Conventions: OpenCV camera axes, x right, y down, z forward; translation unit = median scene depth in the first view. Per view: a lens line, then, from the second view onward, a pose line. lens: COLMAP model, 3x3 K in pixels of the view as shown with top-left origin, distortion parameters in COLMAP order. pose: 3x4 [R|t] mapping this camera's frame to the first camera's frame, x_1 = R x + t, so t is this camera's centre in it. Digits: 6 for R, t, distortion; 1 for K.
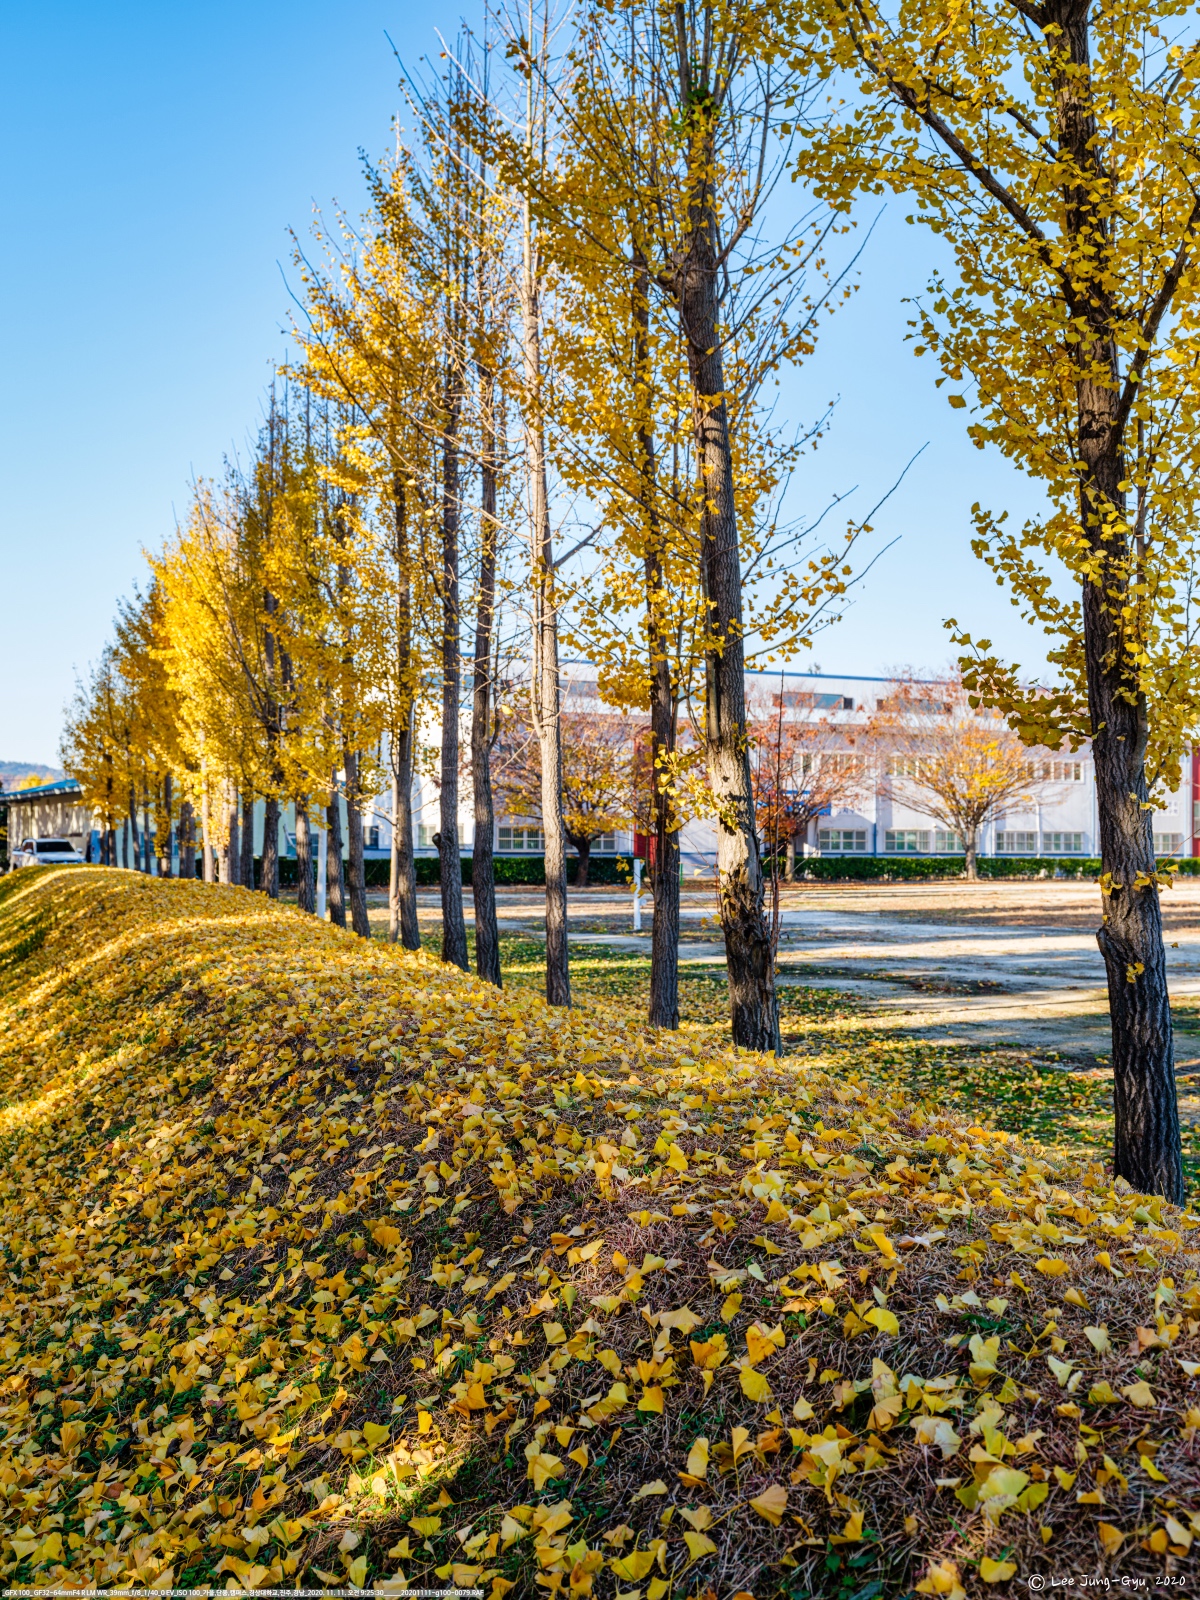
lens RADIAL K [[1825.0, 0, 592.6], [0, 1825.0, 802.9], [0, 0, 1]] dist [0.017506, -0.103362]
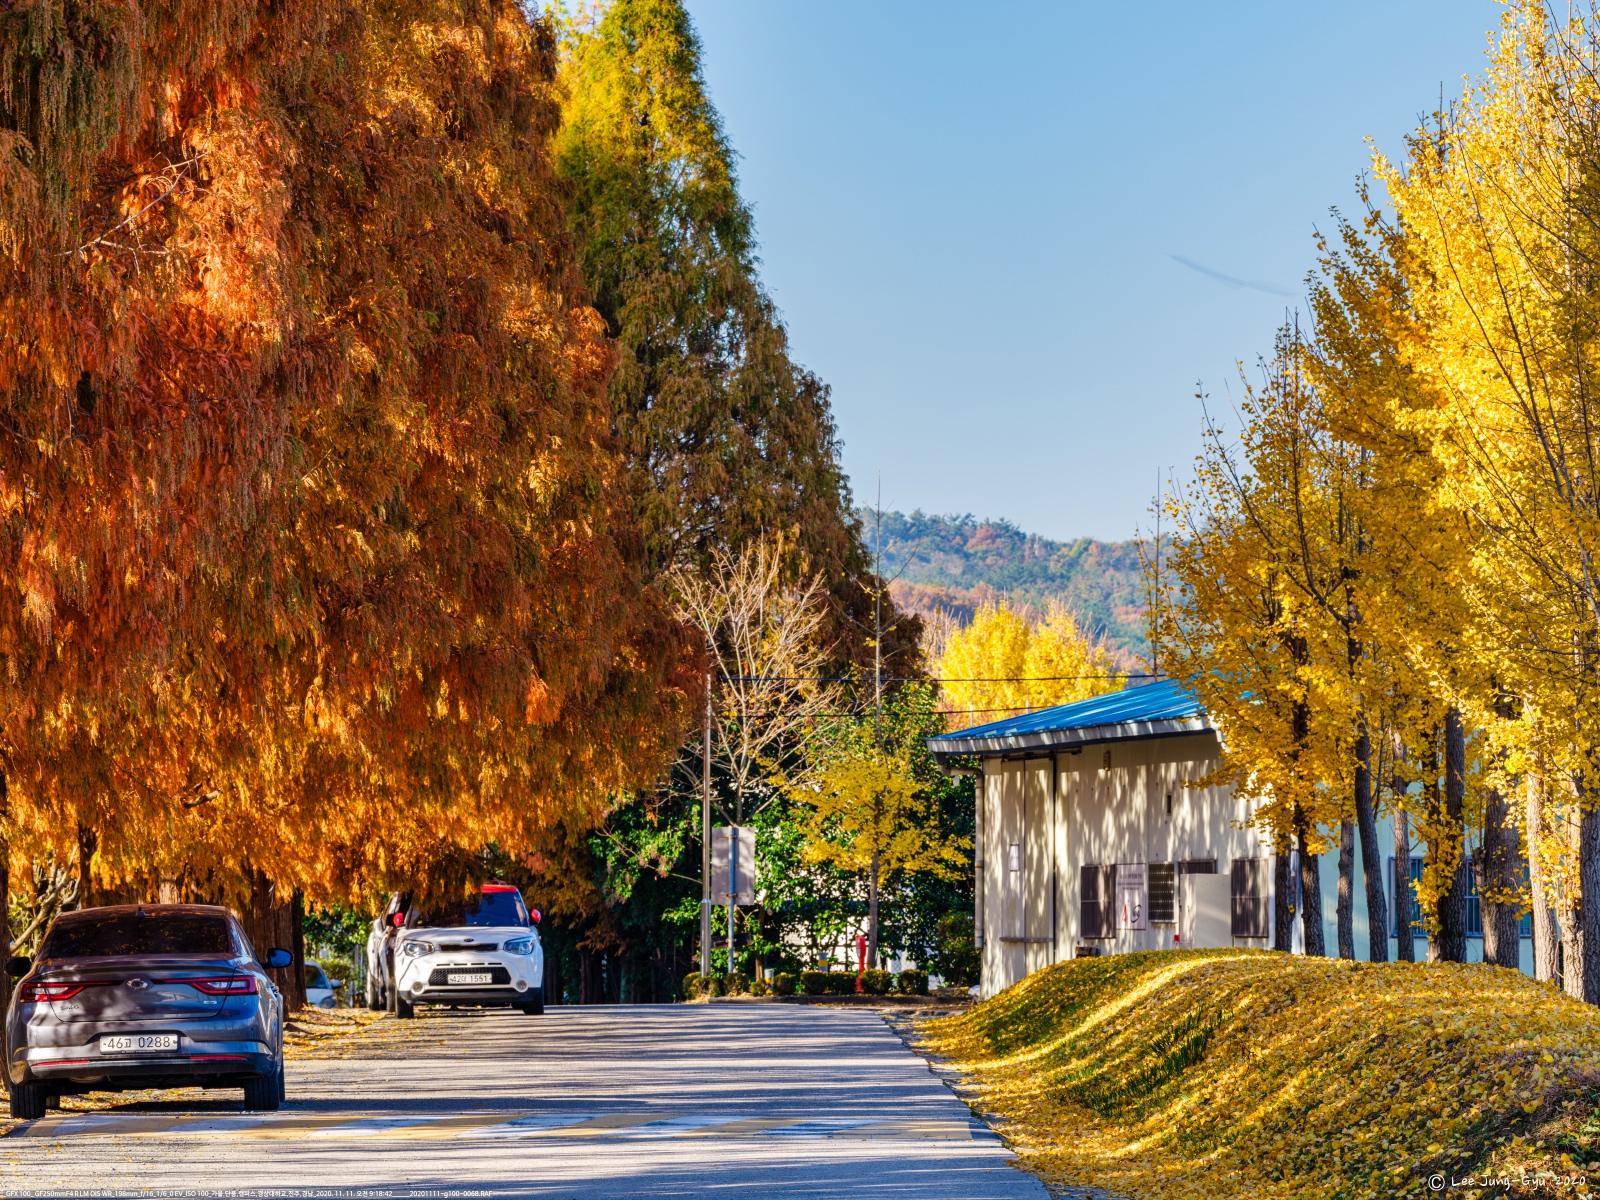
lens RADIAL K [[9086.9, 0, 800.0], [0, 9086.9, 600.0], [0, 0, 1]] dist [0.118971, -0.975162]
pose [[0.951329, -0.009525, -0.308028, 0.806009], [0.006594, 0.999923, -0.010555, -0.073292], [0.308105, 0.008010, 0.951319, -3.053943]]
